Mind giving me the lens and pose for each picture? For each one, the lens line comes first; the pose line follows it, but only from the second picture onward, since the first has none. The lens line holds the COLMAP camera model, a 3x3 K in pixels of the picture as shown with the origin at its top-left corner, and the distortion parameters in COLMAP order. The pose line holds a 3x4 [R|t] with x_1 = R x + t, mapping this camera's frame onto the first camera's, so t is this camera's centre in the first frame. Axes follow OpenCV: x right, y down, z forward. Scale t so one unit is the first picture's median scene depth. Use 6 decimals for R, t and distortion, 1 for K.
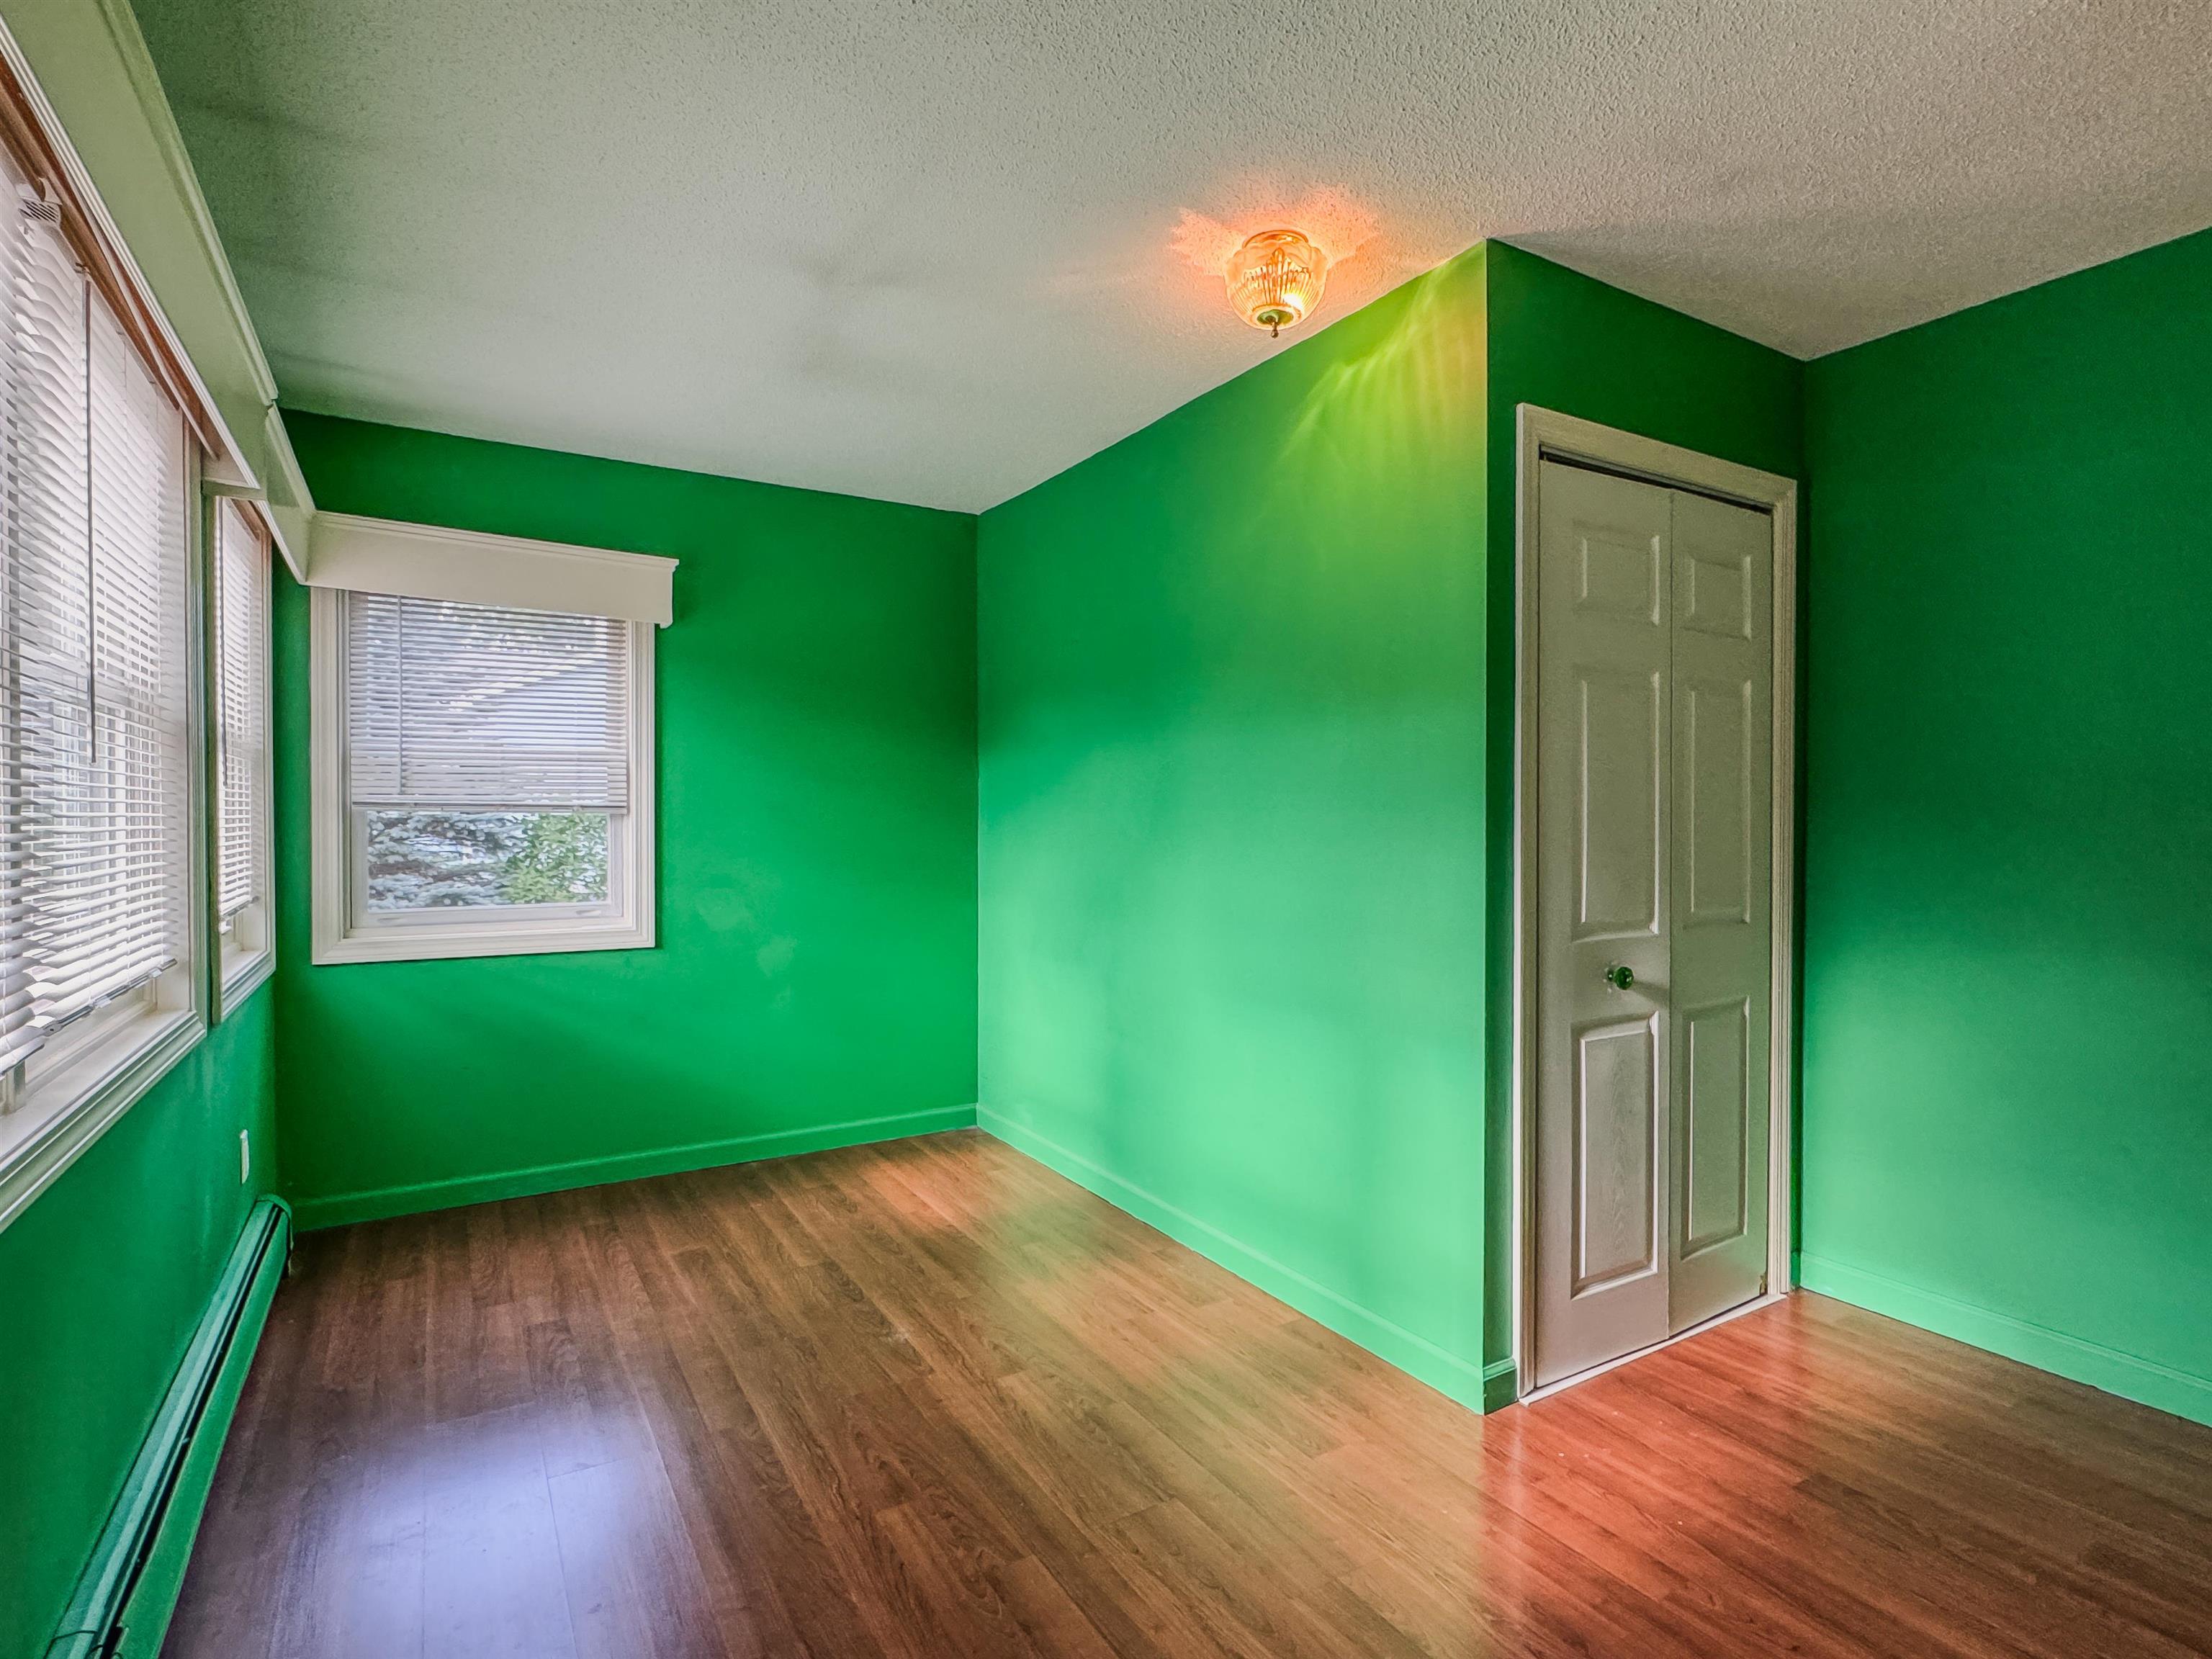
lens RADIAL K [[1115.4, 0, 1106.0], [0, 1115.4, 829.5], [0, 0, 1]] dist [-0.003873, -0.000573]
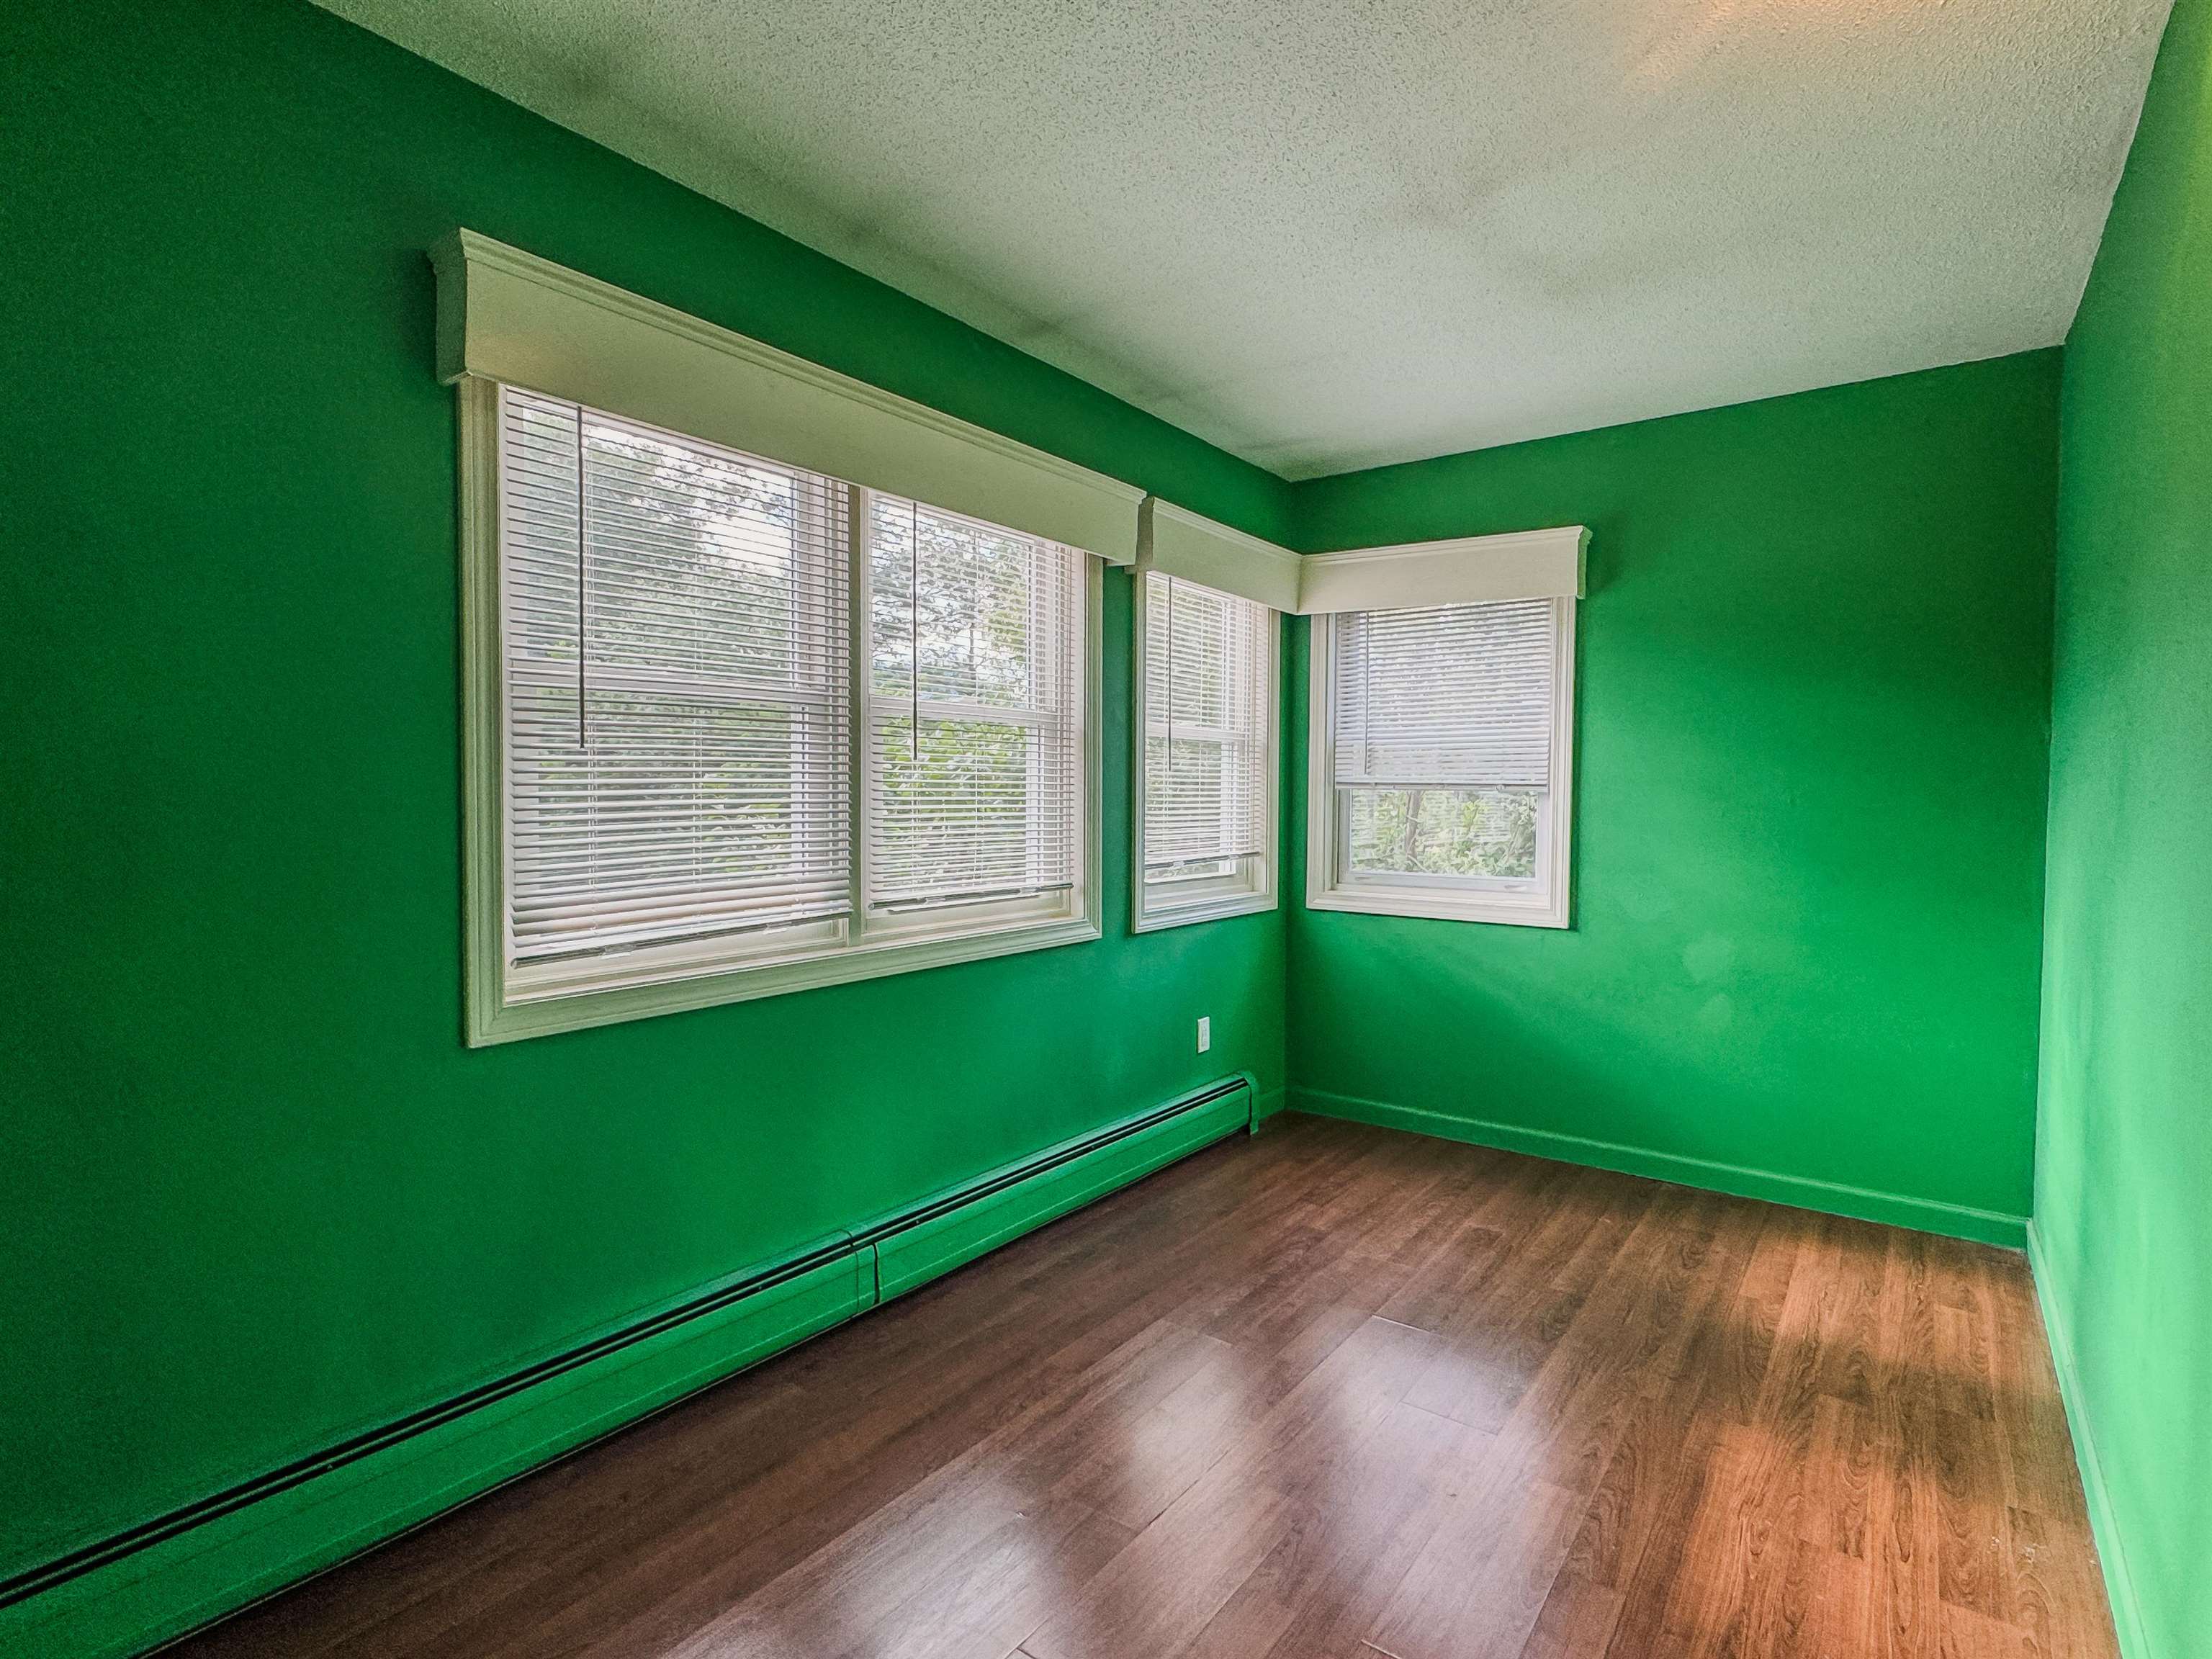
lens RADIAL K [[1109.9, 0, 1105.3], [0, 1109.9, 830.0], [0, 0, 1]] dist [-0.003322, 0.001017]
pose [[0.381302, 0.033002, -0.923861, 0.373331], [-0.017929, 0.999439, 0.028302, -0.001789], [0.924277, 0.005773, 0.381680, 0.280987]]
